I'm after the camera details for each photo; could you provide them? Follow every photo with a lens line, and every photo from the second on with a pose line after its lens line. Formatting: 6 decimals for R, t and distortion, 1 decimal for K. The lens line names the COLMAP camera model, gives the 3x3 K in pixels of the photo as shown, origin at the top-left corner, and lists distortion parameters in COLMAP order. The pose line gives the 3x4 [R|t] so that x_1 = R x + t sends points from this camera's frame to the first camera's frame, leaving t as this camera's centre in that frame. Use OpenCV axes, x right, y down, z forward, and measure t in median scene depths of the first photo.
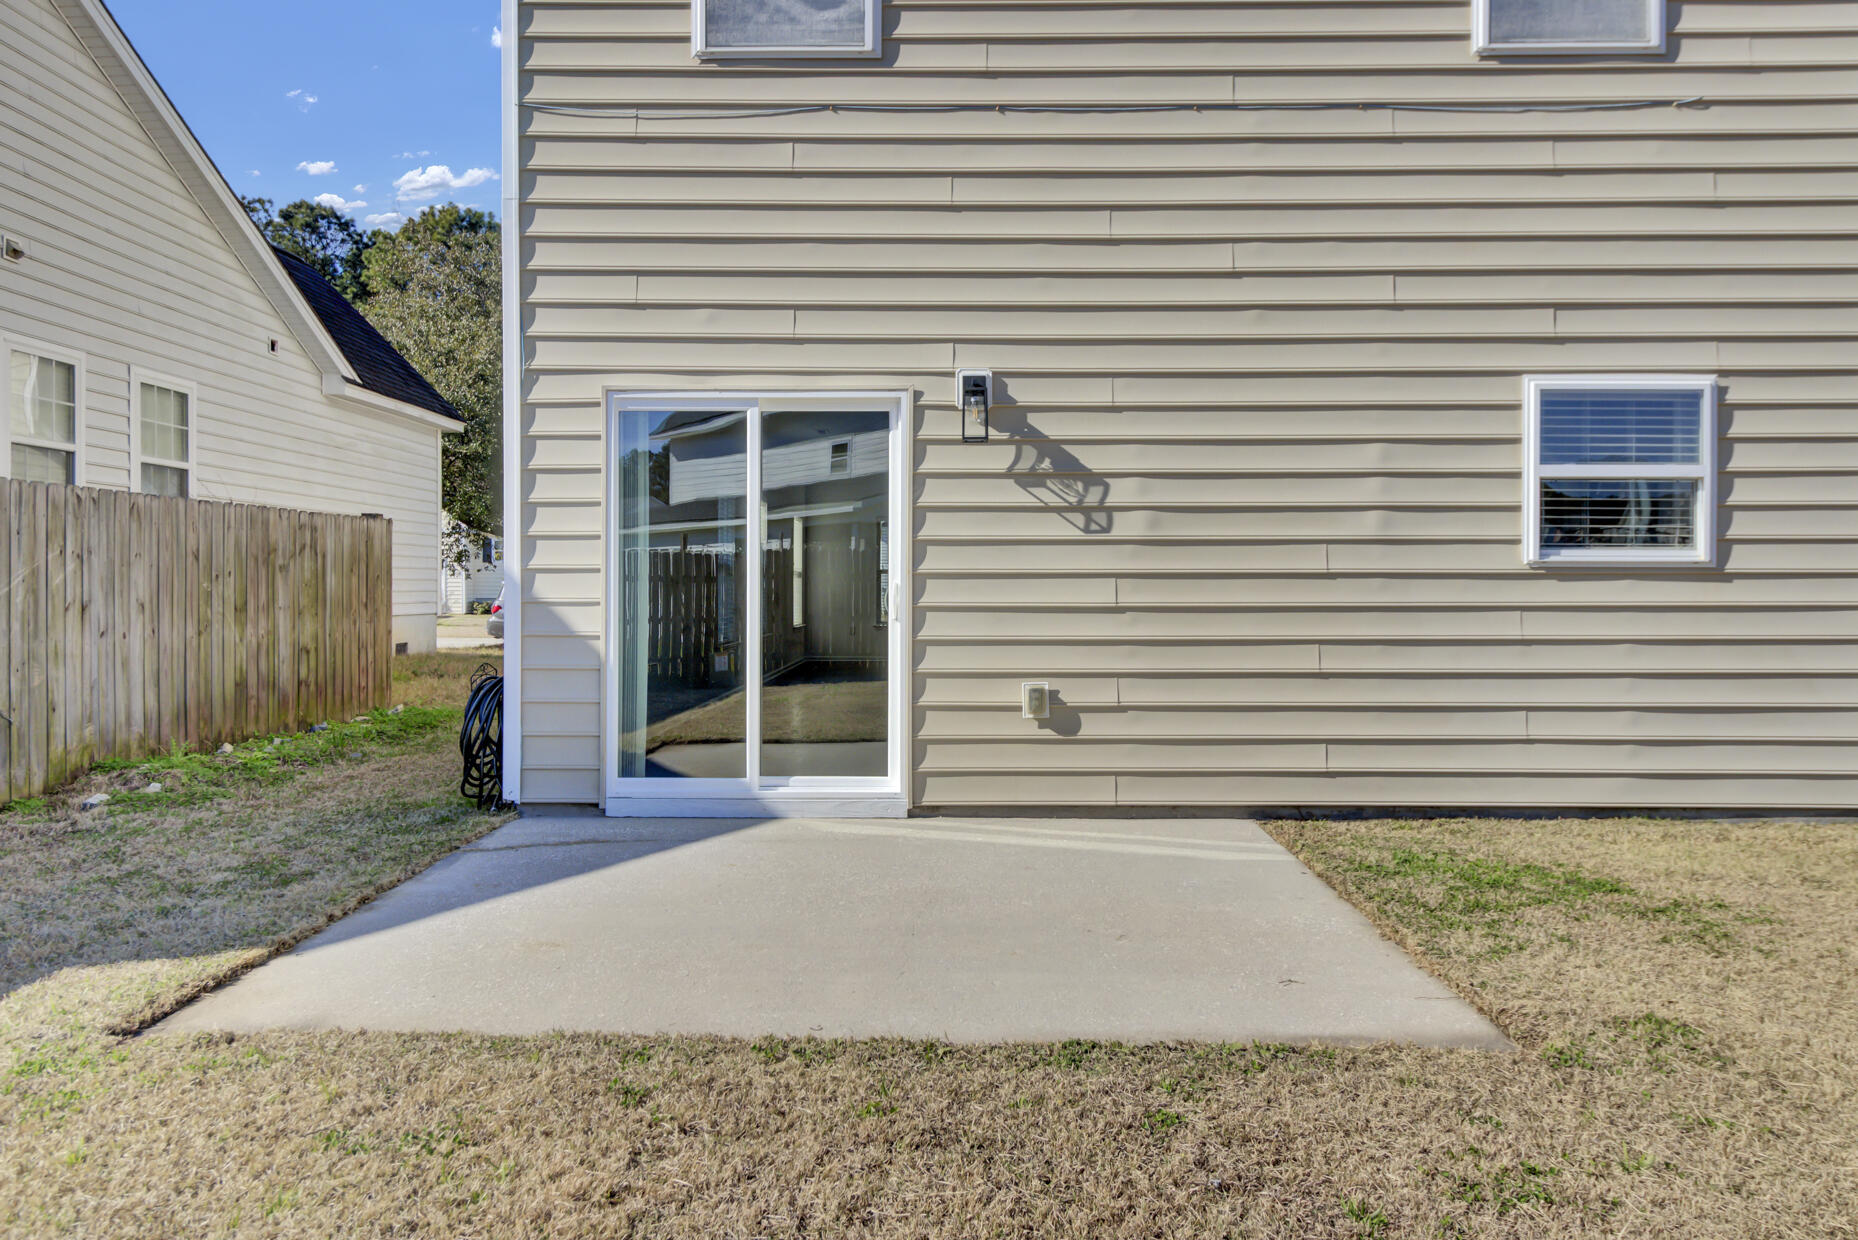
lens RADIAL K [[1245.3, 0, 930.4], [0, 1245.3, 601.7], [0, 0, 1]] dist [0.003326, -0.006692]
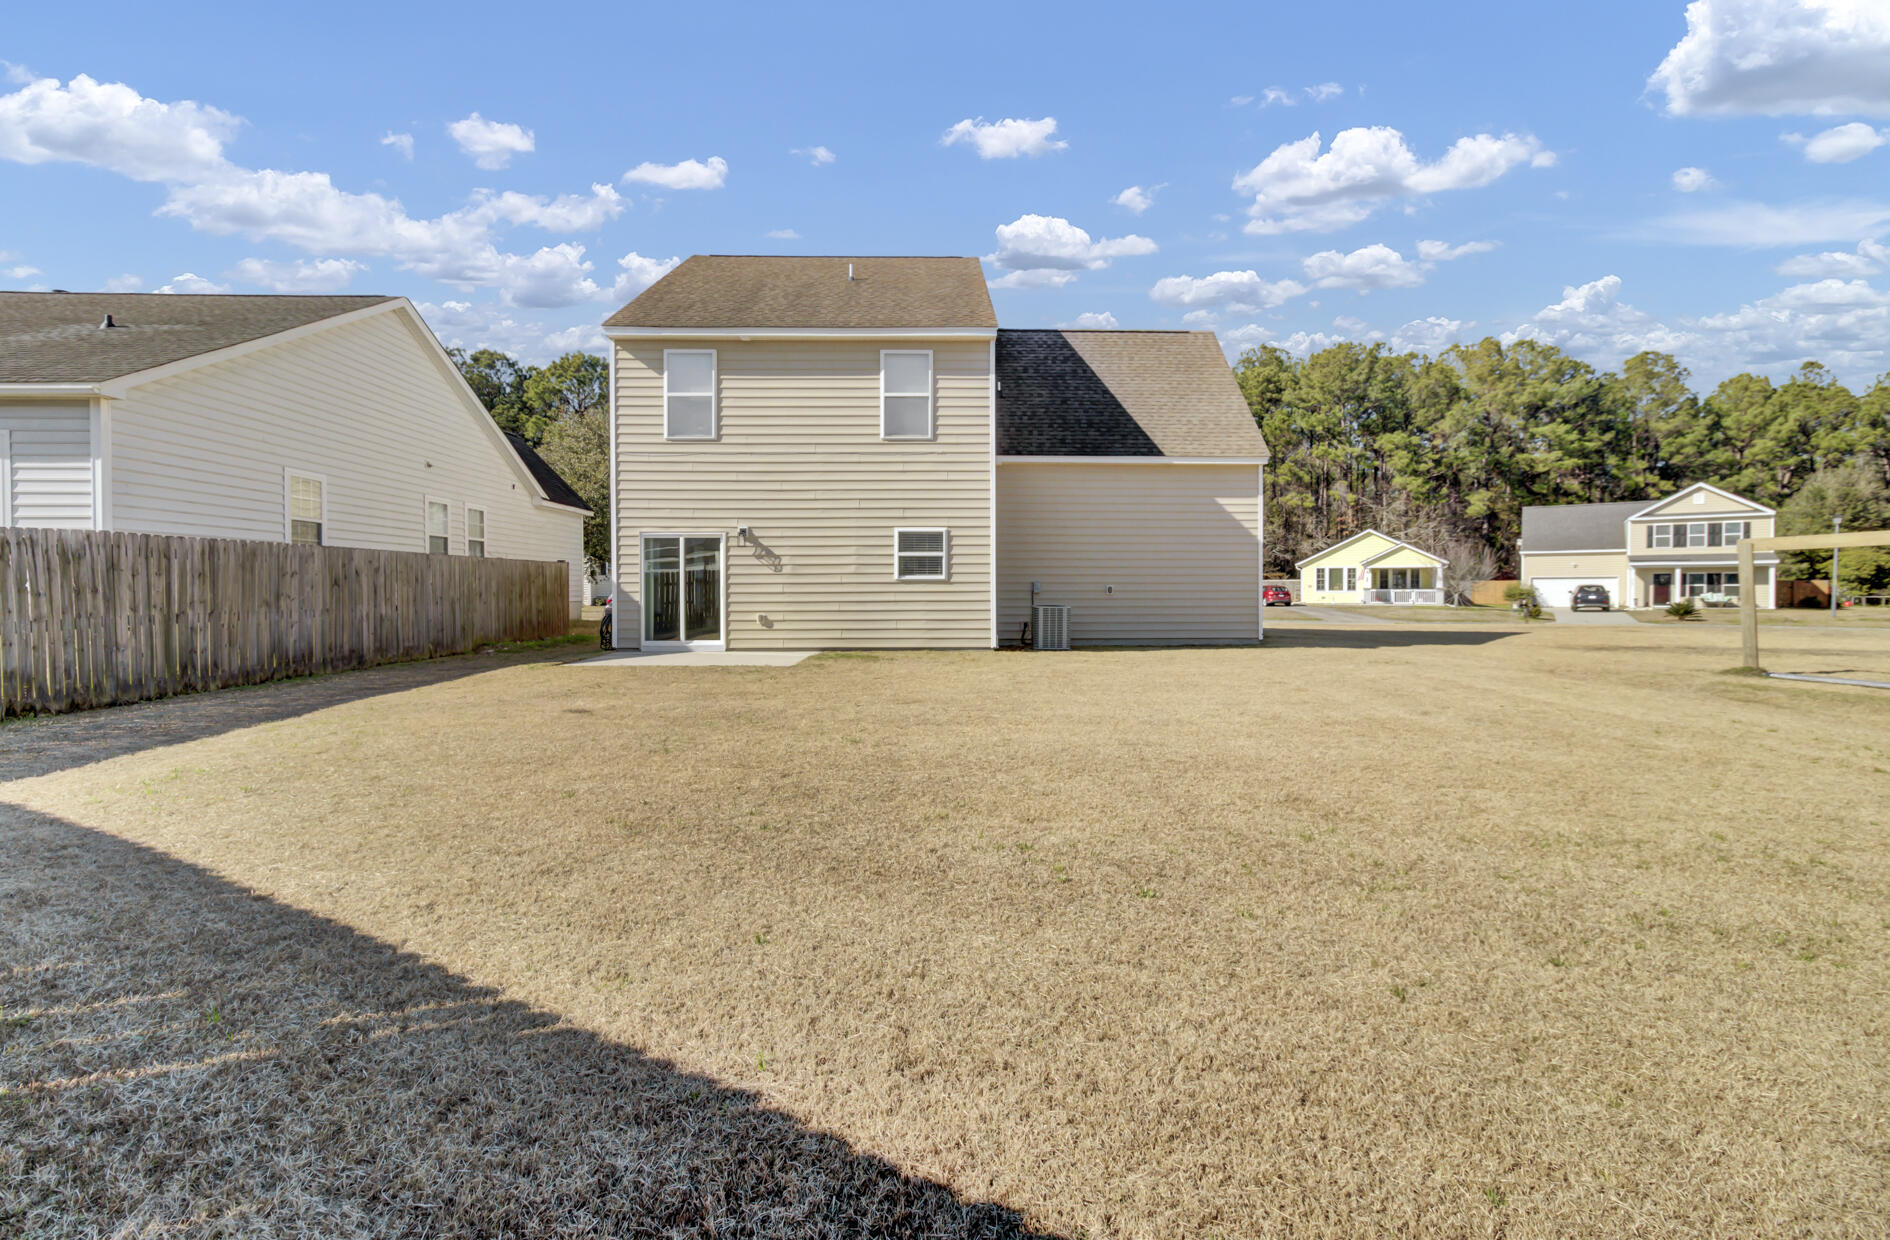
lens RADIAL K [[880.2, 0, 941.1], [0, 880.2, 605.8], [0, 0, 1]] dist [-0.002659, 0.002940]
pose [[0.999659, -0.004177, 0.025769, 0.538508], [0.004022, 0.999974, 0.006060, 0.029700], [-0.025794, -0.005954, 0.999650, -1.554812]]
